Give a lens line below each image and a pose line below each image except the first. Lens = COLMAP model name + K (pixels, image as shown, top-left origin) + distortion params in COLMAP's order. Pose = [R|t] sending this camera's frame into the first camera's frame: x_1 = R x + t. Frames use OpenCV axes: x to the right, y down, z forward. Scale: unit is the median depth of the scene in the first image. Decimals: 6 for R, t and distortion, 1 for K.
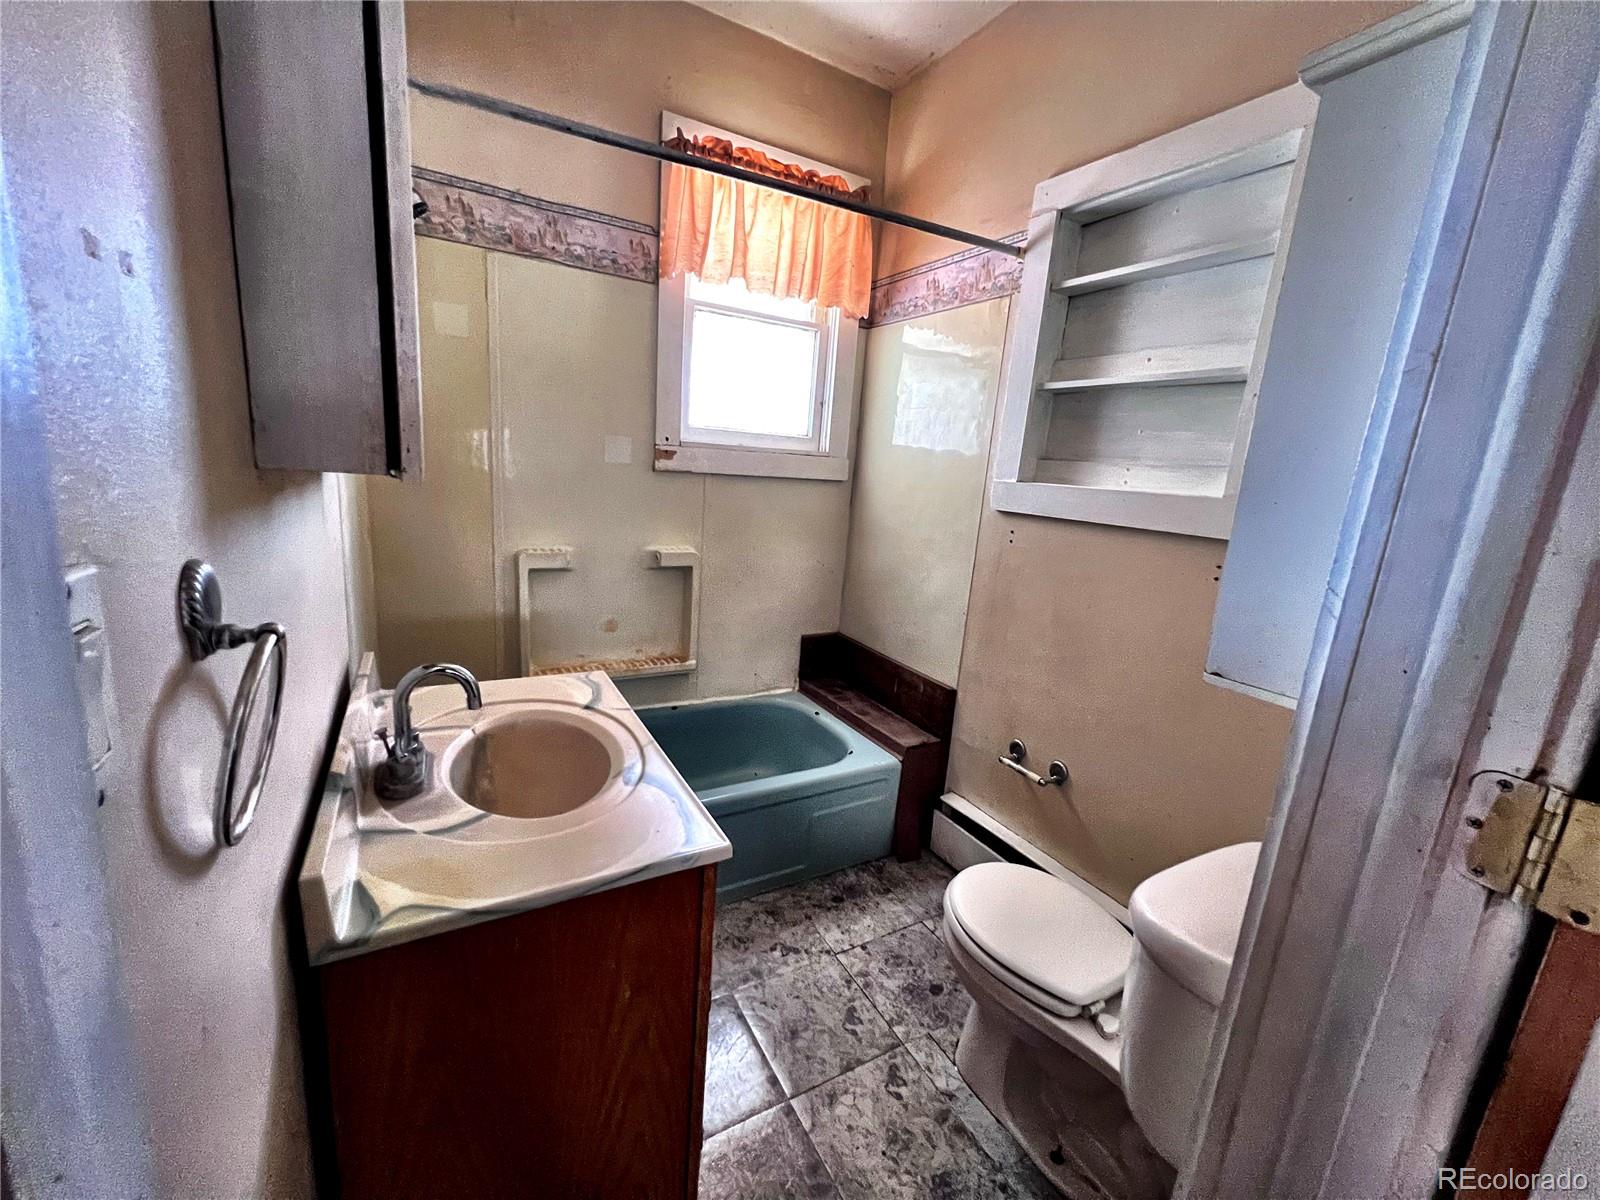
lens RADIAL K [[639.9, 0, 801.0], [0, 639.9, 599.1], [0, 0, 1]] dist [-0.000863, 0.000235]
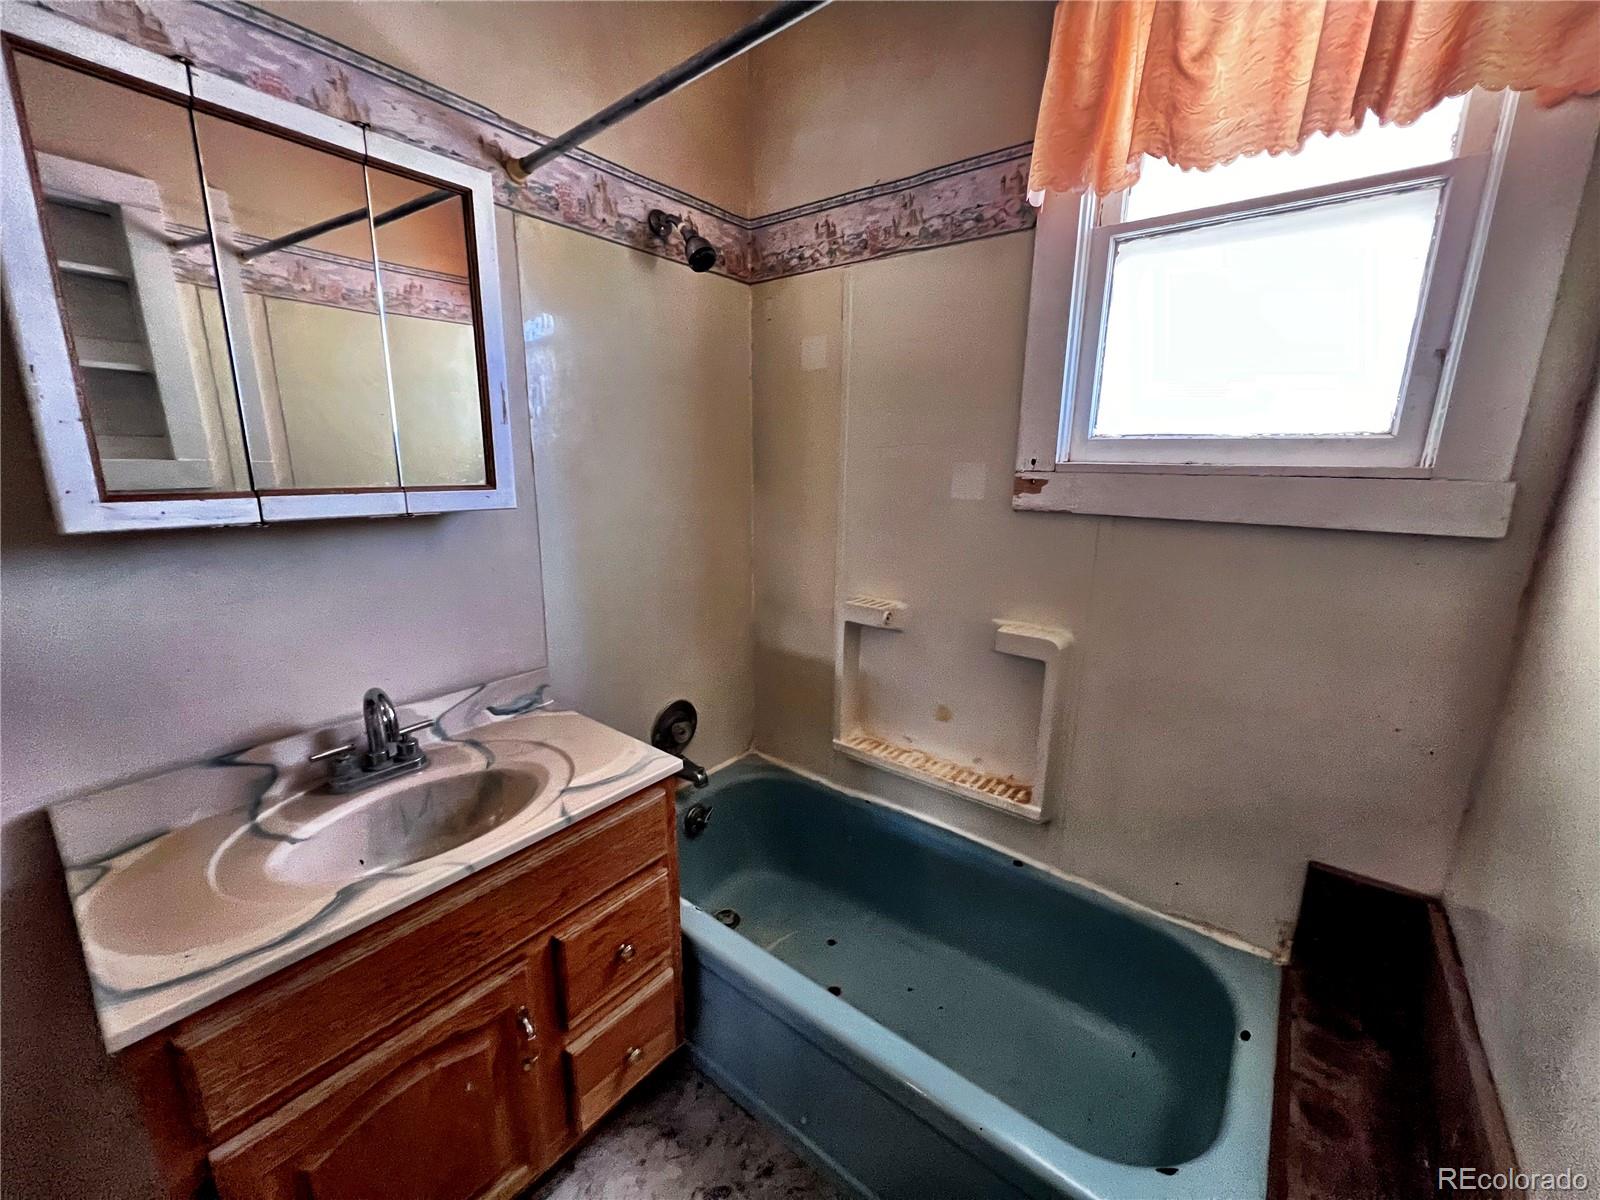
lens RADIAL K [[639.9, 0, 799.2], [0, 639.9, 600.2], [0, 0, 1]] dist [-0.000863, 0.000235]
pose [[0.380078, 0.142213, -0.913956, 0.345253], [-0.177335, 0.980983, 0.078896, -0.133712], [0.907796, 0.132090, 0.398069, 0.596010]]
